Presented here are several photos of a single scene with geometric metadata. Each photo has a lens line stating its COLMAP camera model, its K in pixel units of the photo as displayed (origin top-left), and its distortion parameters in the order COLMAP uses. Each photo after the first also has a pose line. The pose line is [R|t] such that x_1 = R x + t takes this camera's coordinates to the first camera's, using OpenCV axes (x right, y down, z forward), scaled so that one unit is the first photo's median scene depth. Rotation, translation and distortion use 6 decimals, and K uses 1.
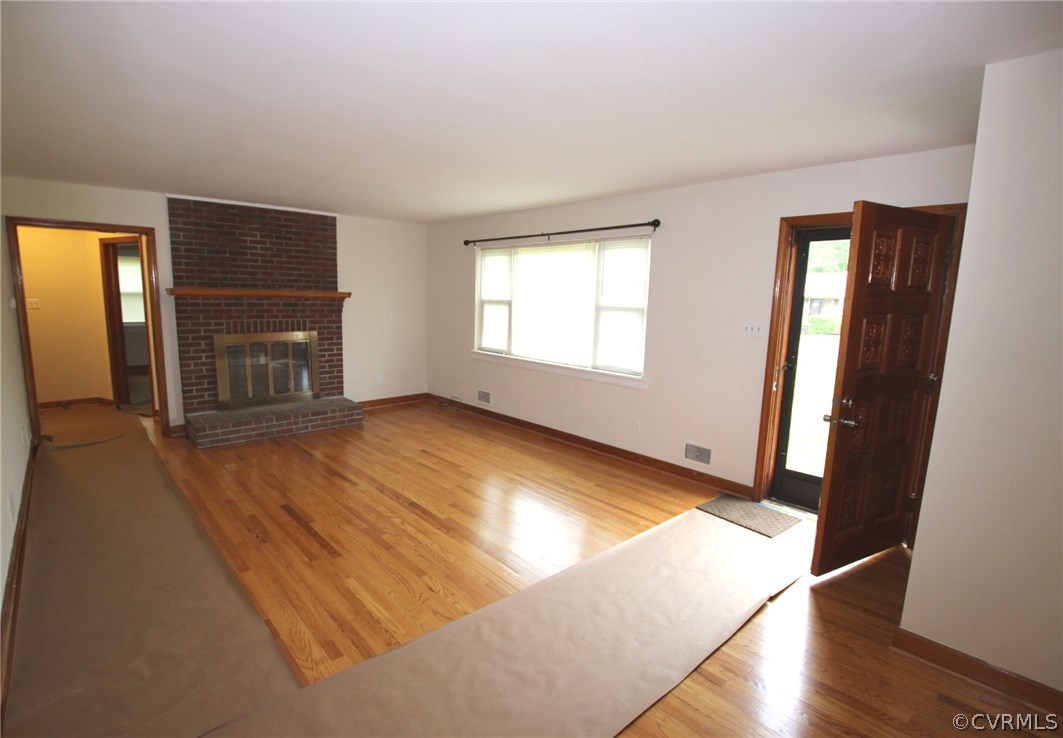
lens RADIAL K [[517.7, 0, 511.1], [0, 517.7, 369.7], [0, 0, 1]] dist [-0.028804, -0.000291]
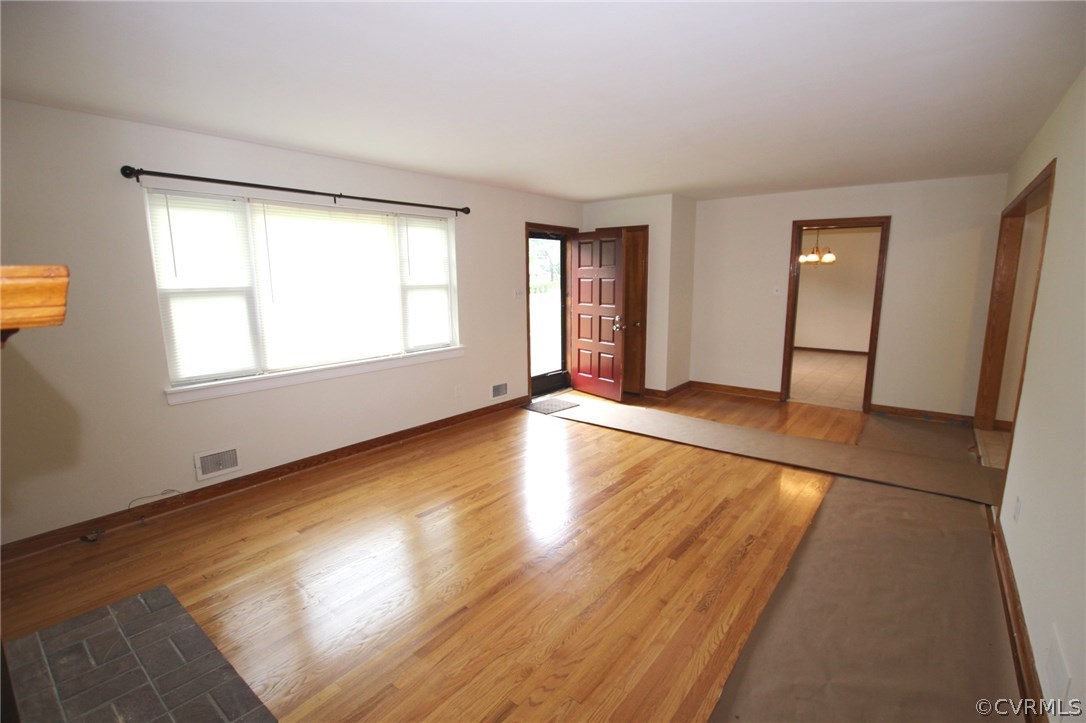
lens RADIAL K [[504.2, 0, 543.1], [0, 504.2, 362.8], [0, 0, 1]] dist [-0.030420, 0.003999]
pose [[-0.175264, -0.187472, 0.966507, -1.180980], [0.146872, 0.965739, 0.213956, -0.220655], [-0.973505, 0.179452, -0.141725, 1.369722]]
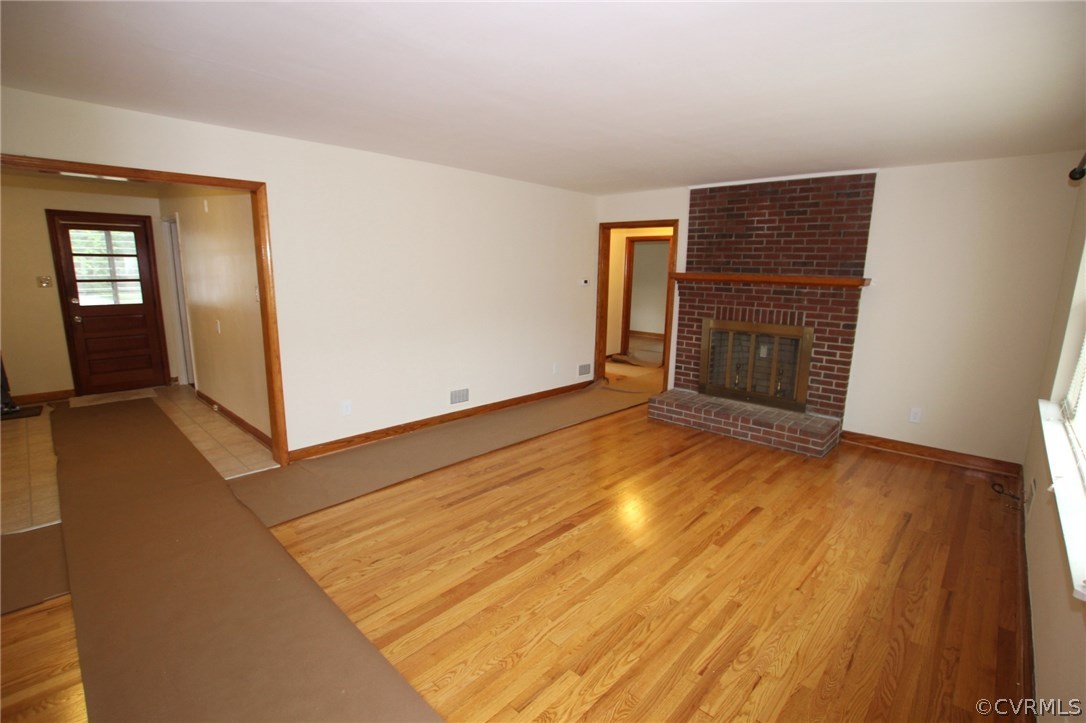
lens RADIAL K [[504.2, 0, 540.9], [0, 504.2, 363.0], [0, 0, 1]] dist [-0.030420, 0.003999]
pose [[0.089388, 0.160549, -0.982972, 0.630168], [-0.160093, 0.976406, 0.144918, -0.119935], [0.983046, 0.144413, 0.112982, 0.936168]]
